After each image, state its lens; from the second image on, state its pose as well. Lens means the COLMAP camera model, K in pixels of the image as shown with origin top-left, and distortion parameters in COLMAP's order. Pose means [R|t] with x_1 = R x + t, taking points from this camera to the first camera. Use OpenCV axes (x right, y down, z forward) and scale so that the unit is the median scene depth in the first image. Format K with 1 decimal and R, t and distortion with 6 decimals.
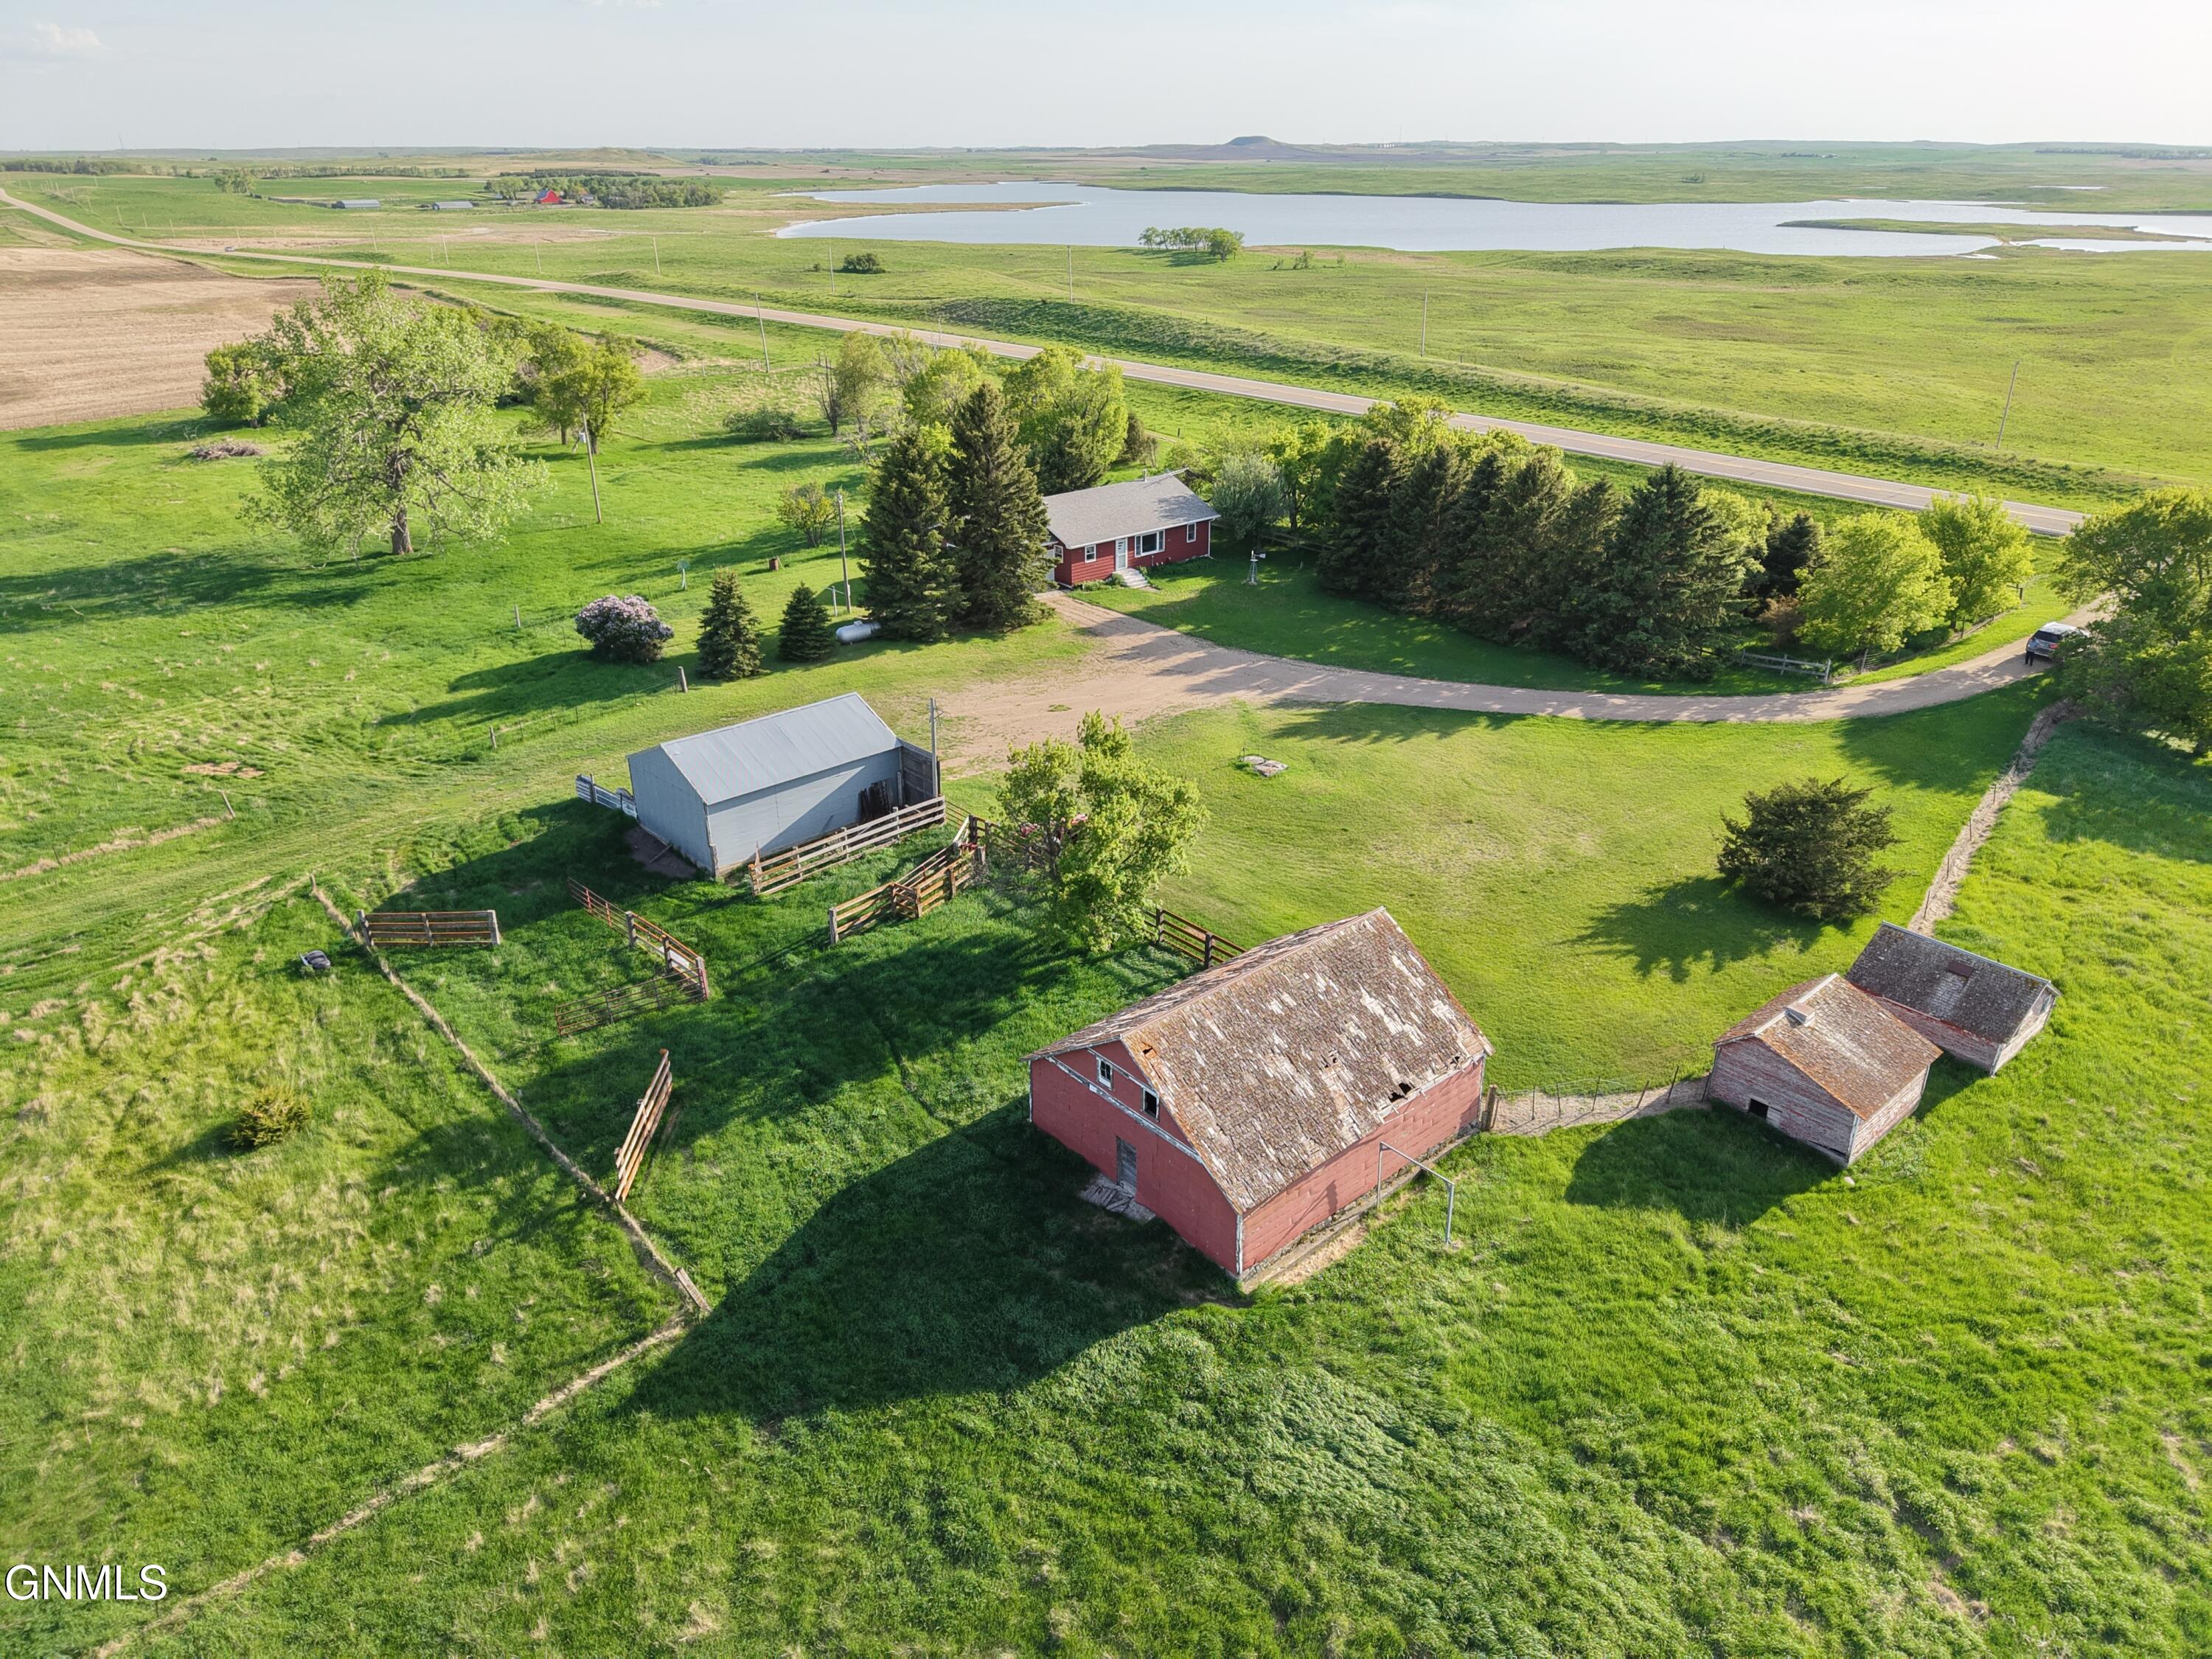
lens RADIAL K [[1466.2, 0, 1103.7], [0, 1466.2, 866.0], [0, 0, 1]] dist [0.025414, -0.020321]
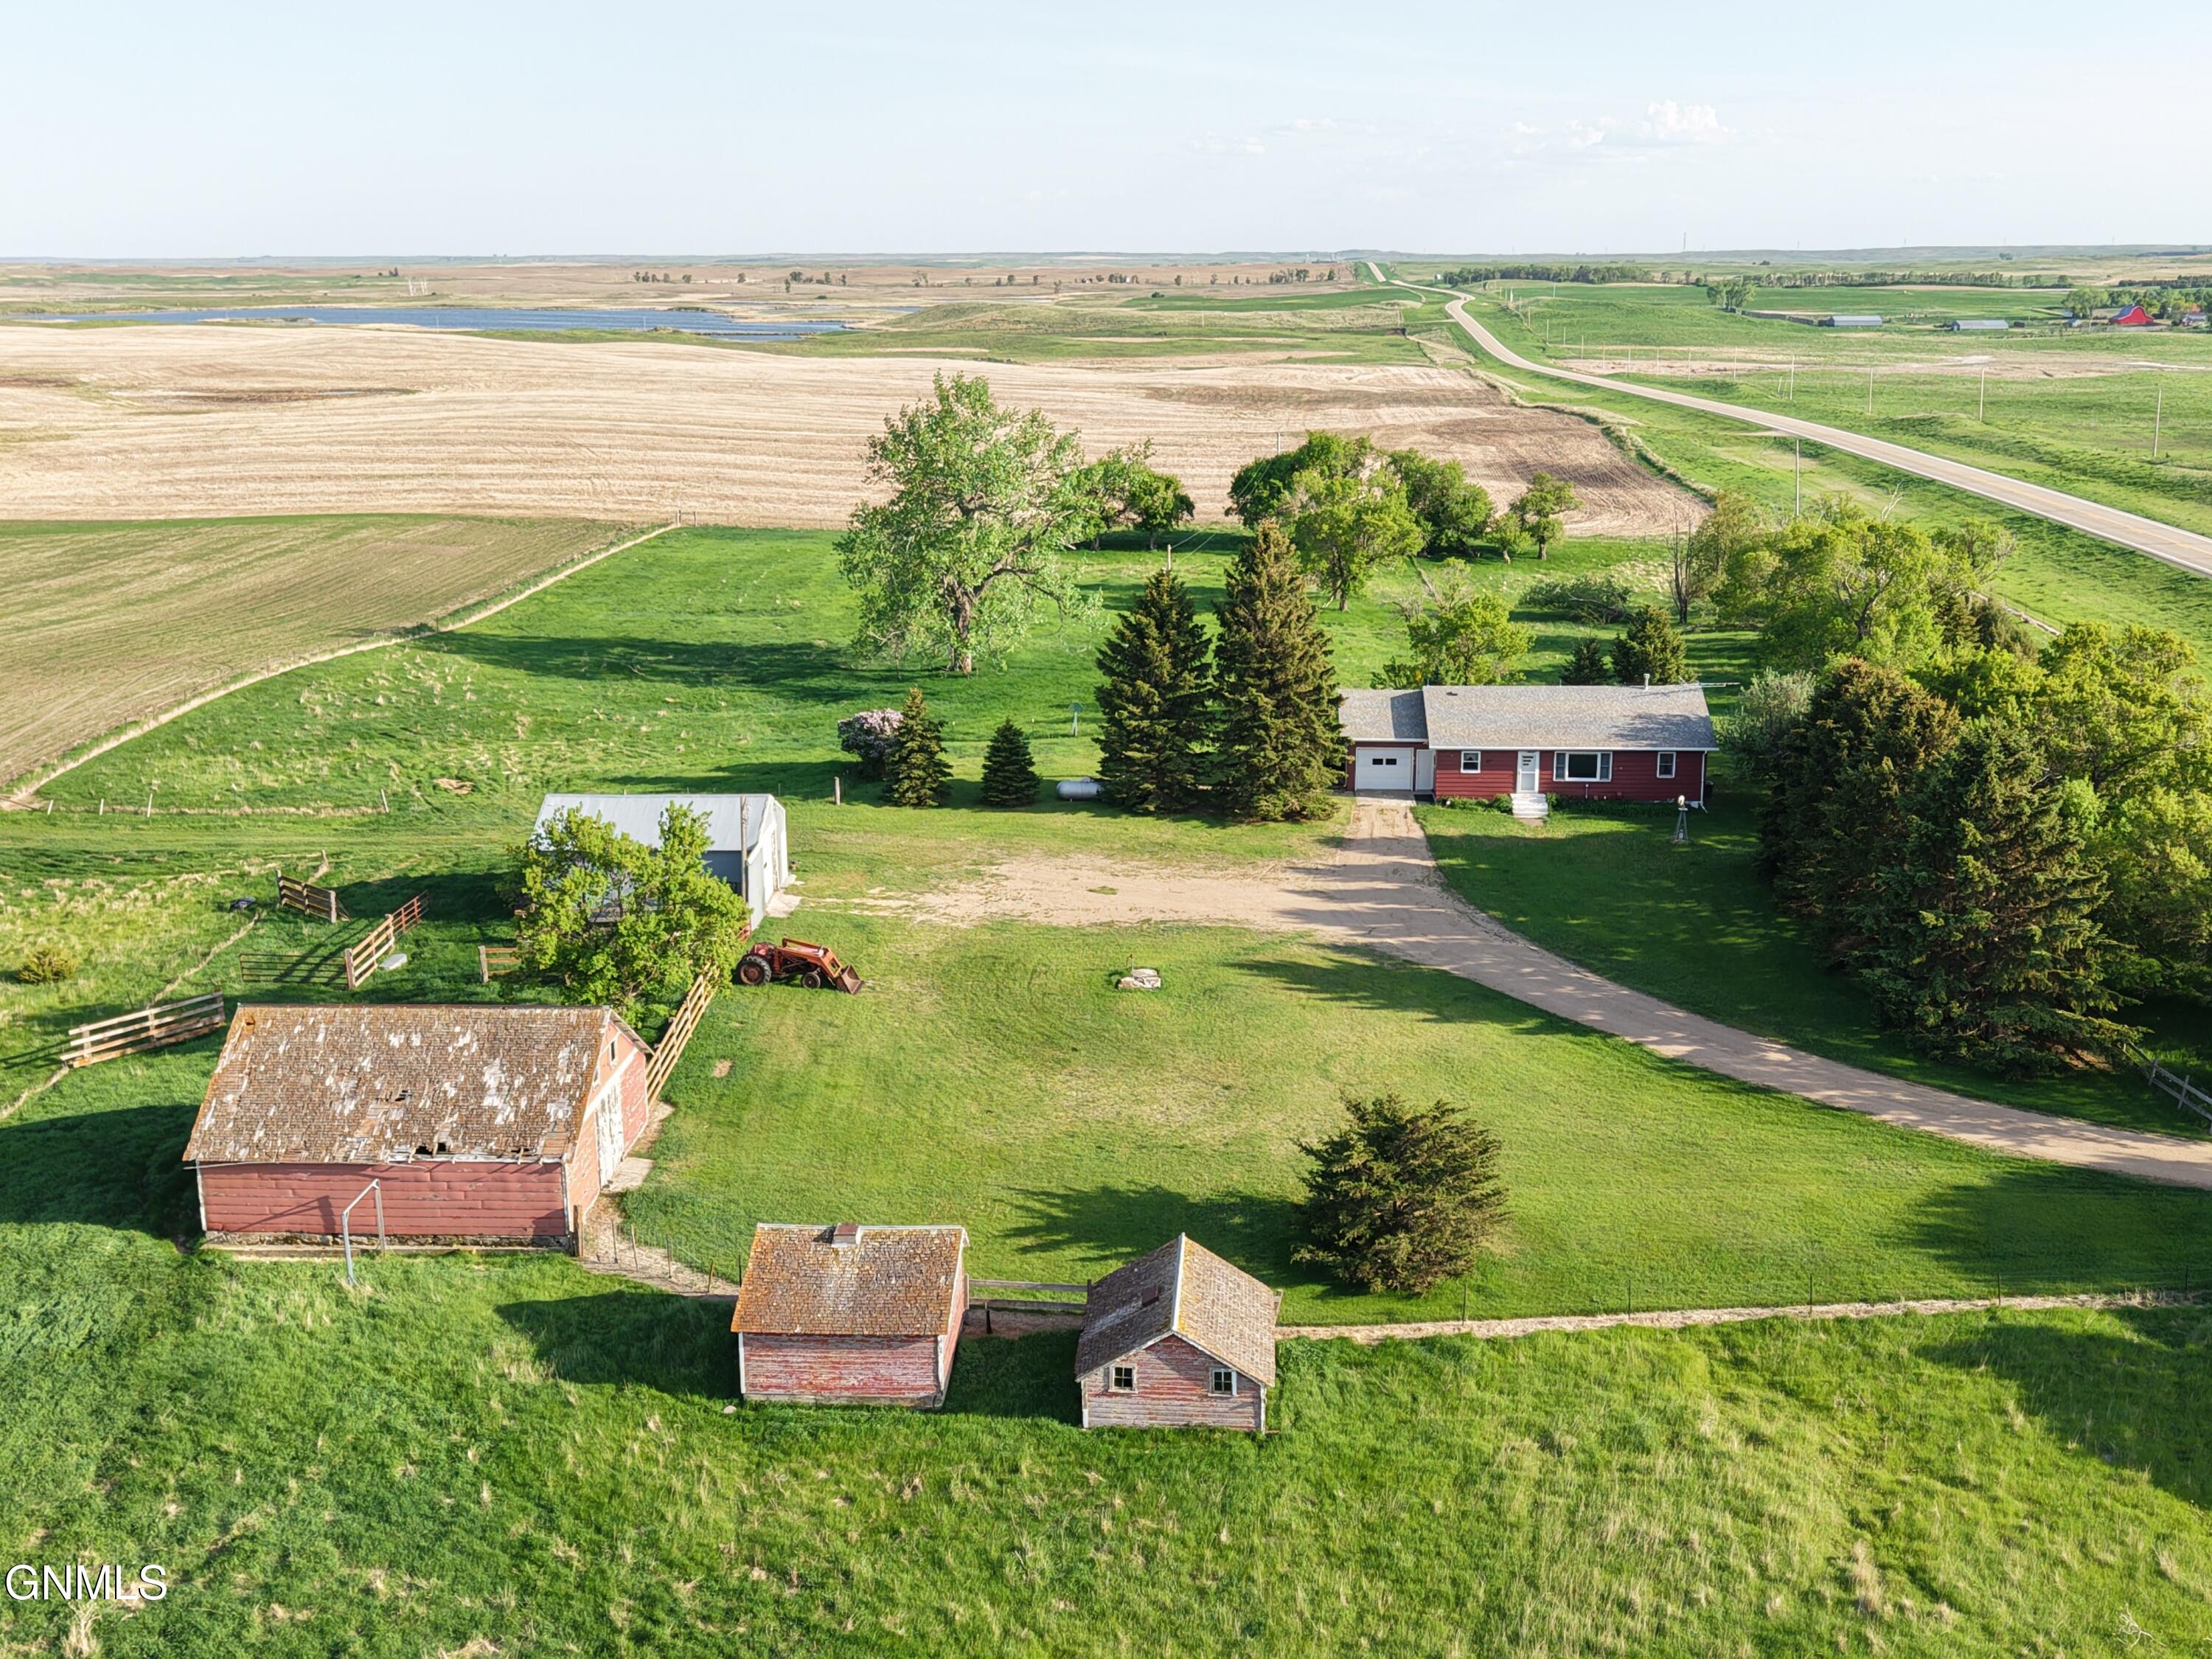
lens RADIAL K [[2312.5, 0, 1097.3], [0, 2312.5, 831.4], [0, 0, 1]] dist [0.113554, -0.287927]
pose [[0.706945, 0.167038, -0.687260, 0.702664], [-0.305062, 0.948689, -0.083221, -0.025107], [0.638095, 0.268490, 0.721628, 0.040255]]
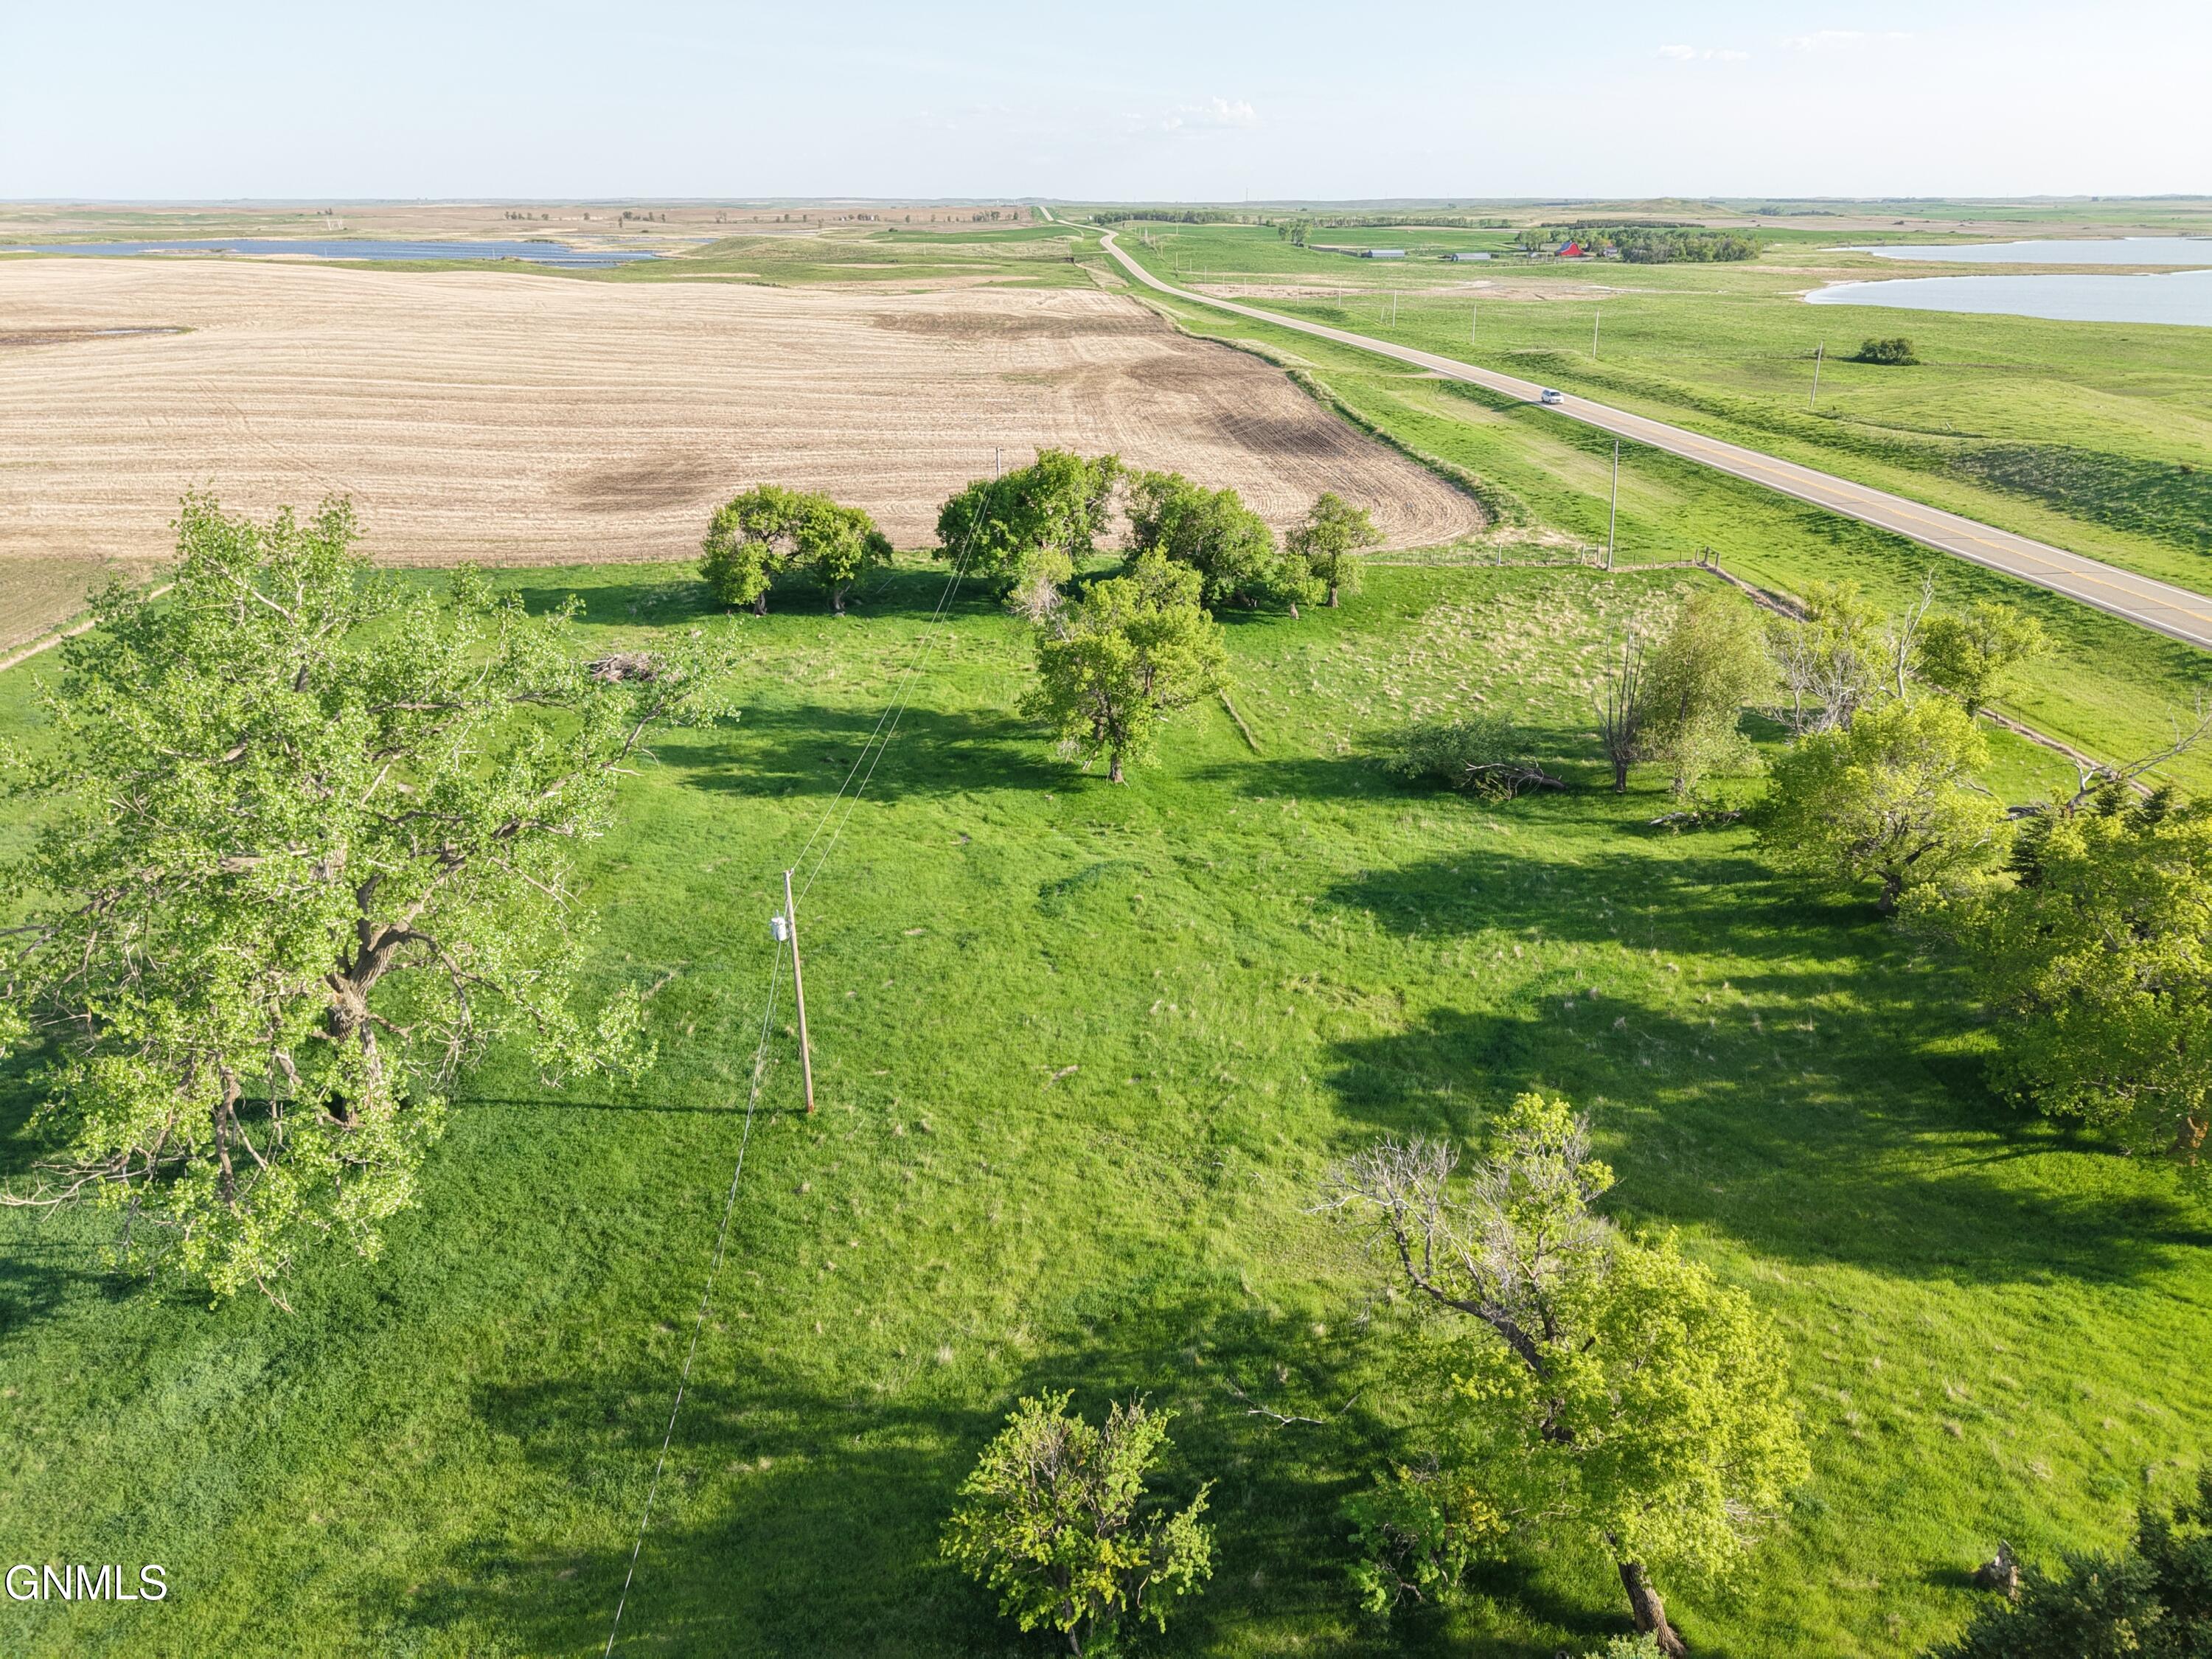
lens RADIAL K [[1483.3, 0, 1106.0], [0, 1483.3, 829.5], [0, 0, 1]] dist [0.007262, -0.003738]
pose [[0.807615, 0.230497, -0.542798, -0.088755], [-0.258057, 0.965776, 0.026156, -0.424619], [0.530250, 0.118948, 0.839456, 0.858046]]
